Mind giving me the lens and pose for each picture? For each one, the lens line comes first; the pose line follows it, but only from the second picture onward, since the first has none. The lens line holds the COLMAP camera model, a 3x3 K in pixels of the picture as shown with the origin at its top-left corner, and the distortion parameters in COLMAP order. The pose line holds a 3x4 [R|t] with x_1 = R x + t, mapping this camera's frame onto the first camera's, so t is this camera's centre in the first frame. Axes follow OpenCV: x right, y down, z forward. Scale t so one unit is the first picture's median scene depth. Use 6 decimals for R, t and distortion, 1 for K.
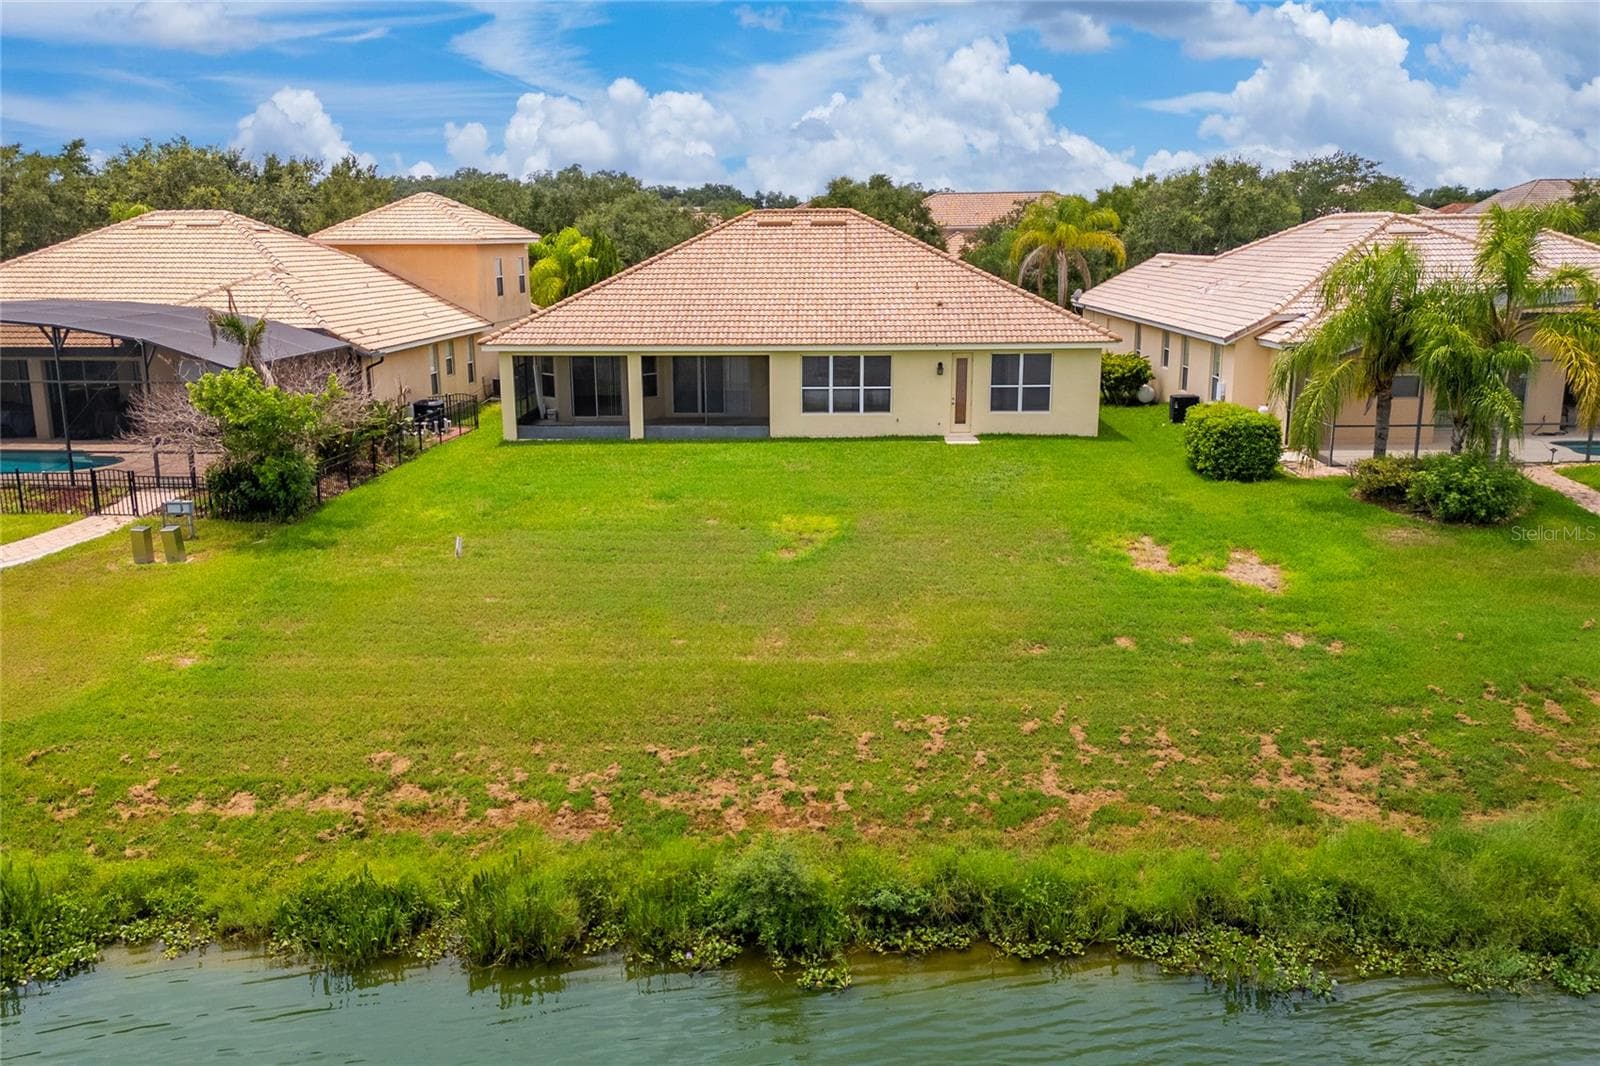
lens RADIAL K [[1259.0, 0, 800.0], [0, 1259.0, 533.0], [0, 0, 1]] dist [0.070597, -0.077094]
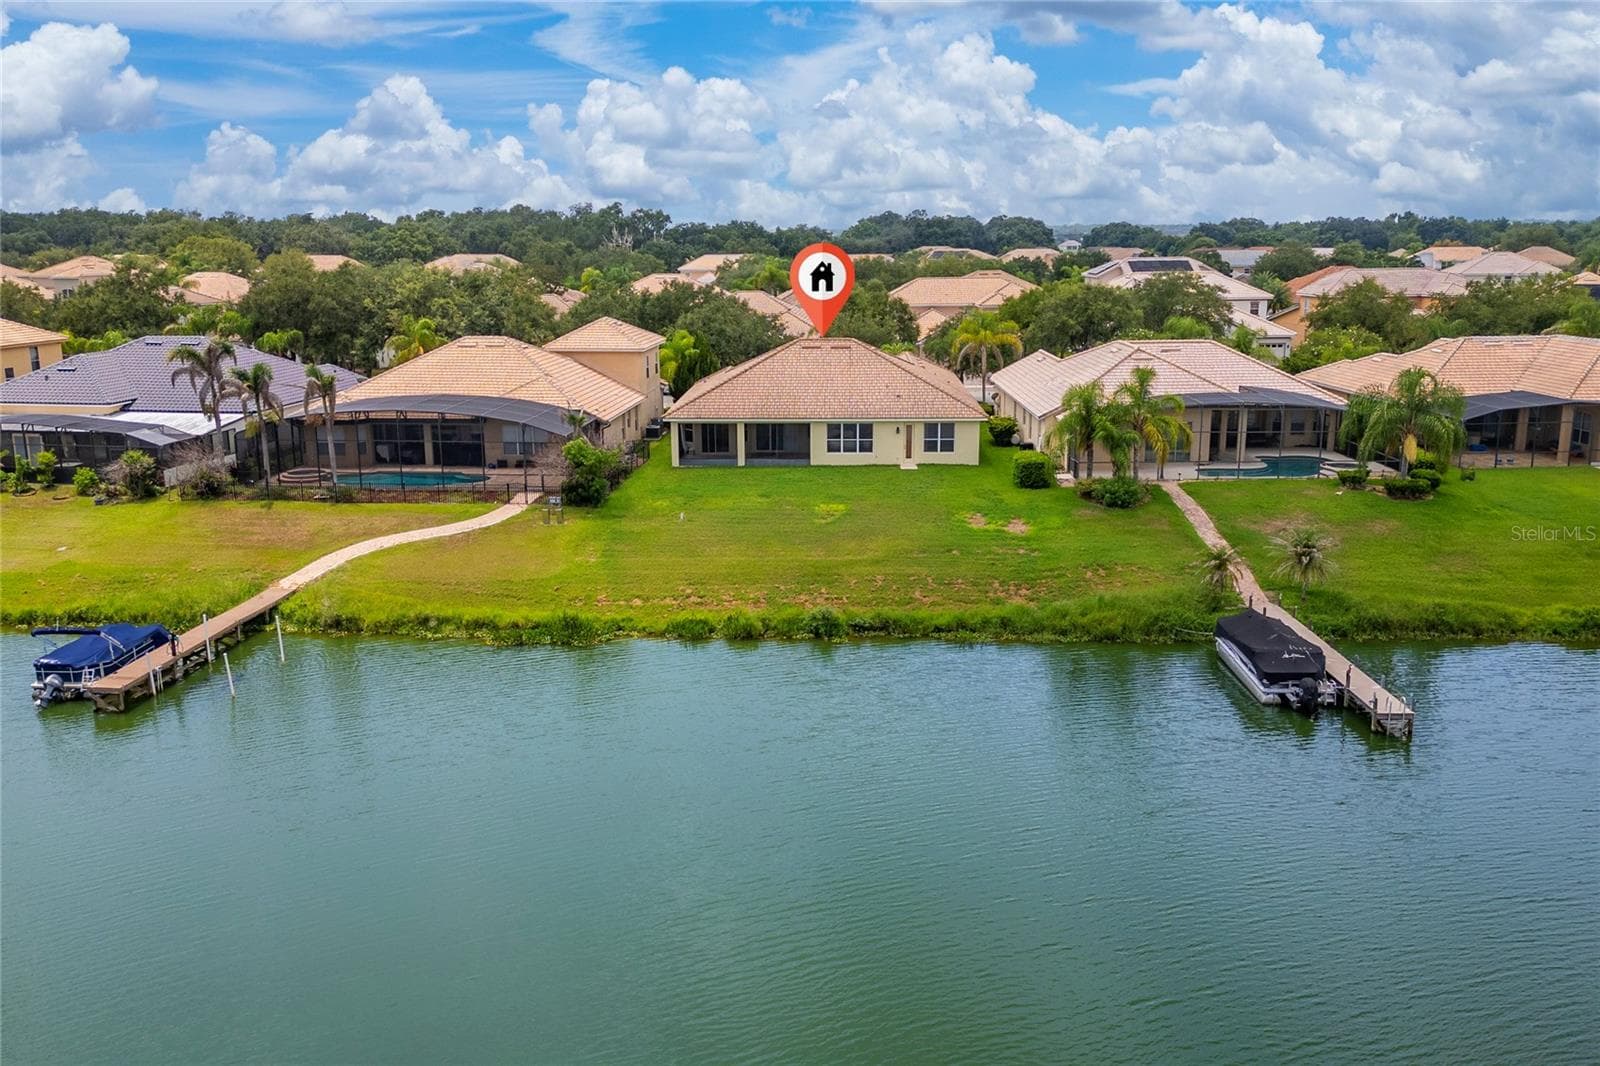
lens RADIAL K [[1173.2, 0, 843.2], [0, 1173.2, 533.5], [0, 0, 1]] dist [0.065340, -0.001272]
pose [[0.999696, -0.000369, 0.024656, -0.027936], [0.000322, 0.999998, 0.001917, 0.039399], [-0.024657, -0.001908, 0.999694, -1.237306]]
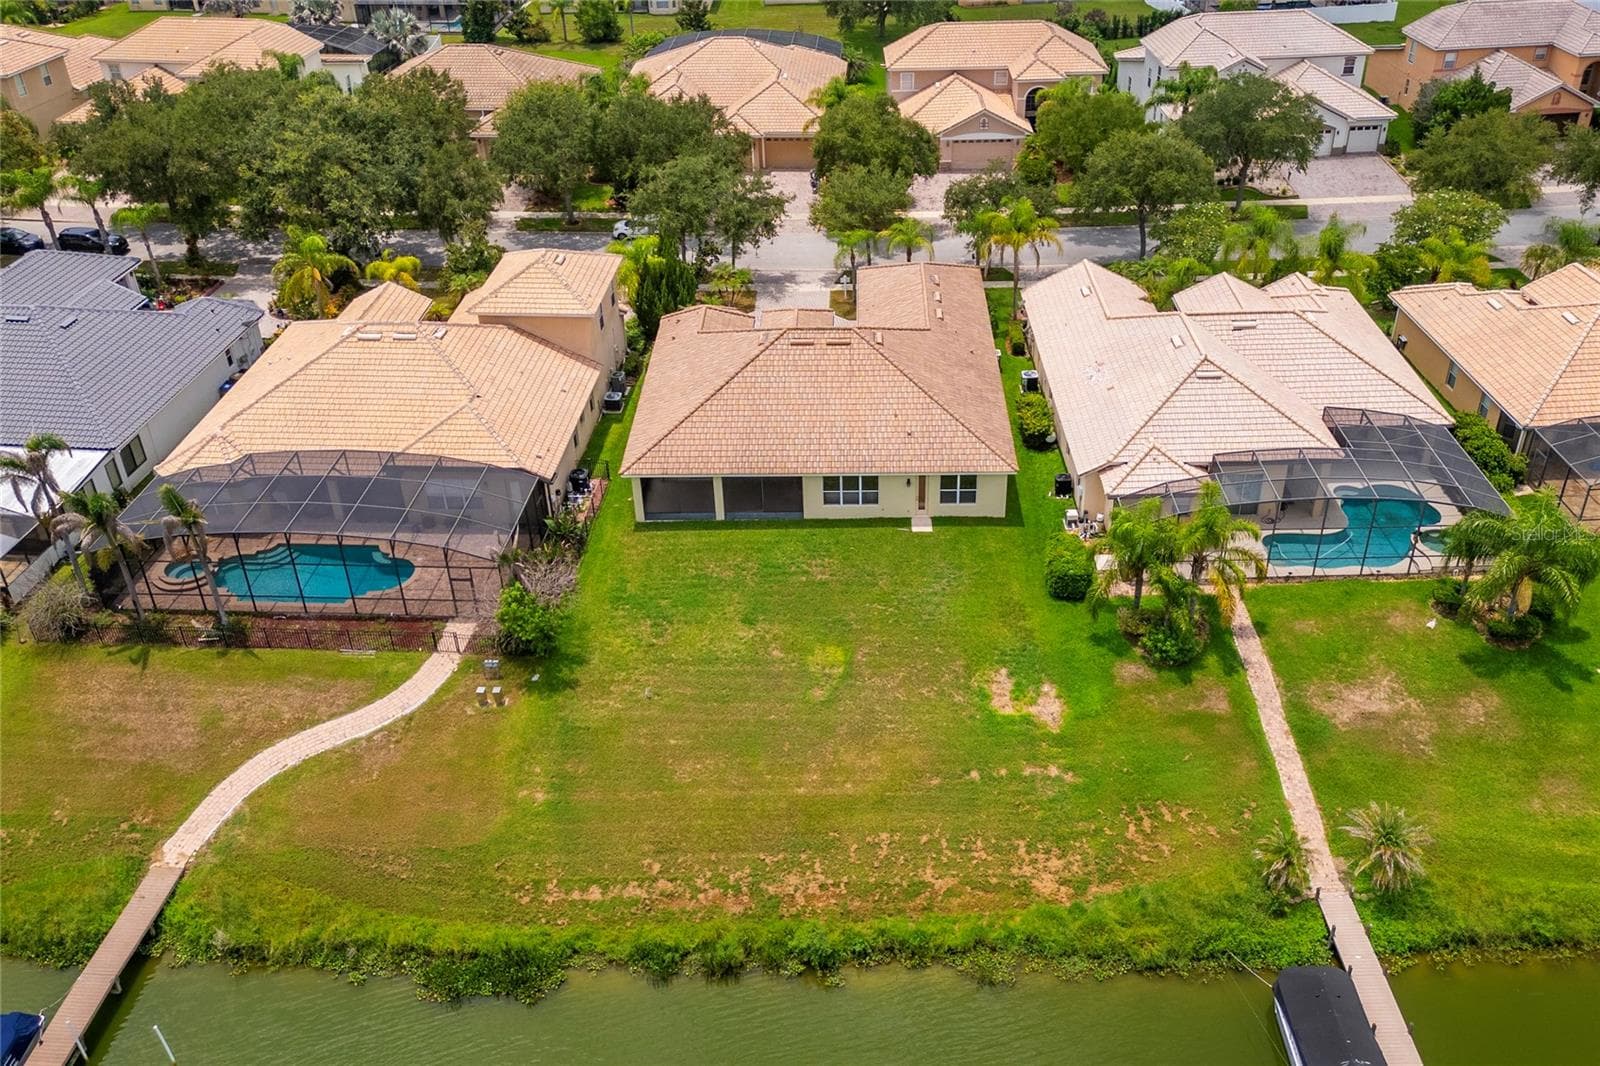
lens RADIAL K [[1229.0, 0, 882.2], [0, 1229.0, 530.3], [0, 0, 1]] dist [0.052345, -0.008924]
pose [[0.998947, -0.019488, 0.041536, 0.016613], [0.004448, 0.942177, 0.335086, -0.906379], [-0.045665, -0.334548, 0.941272, -0.749012]]
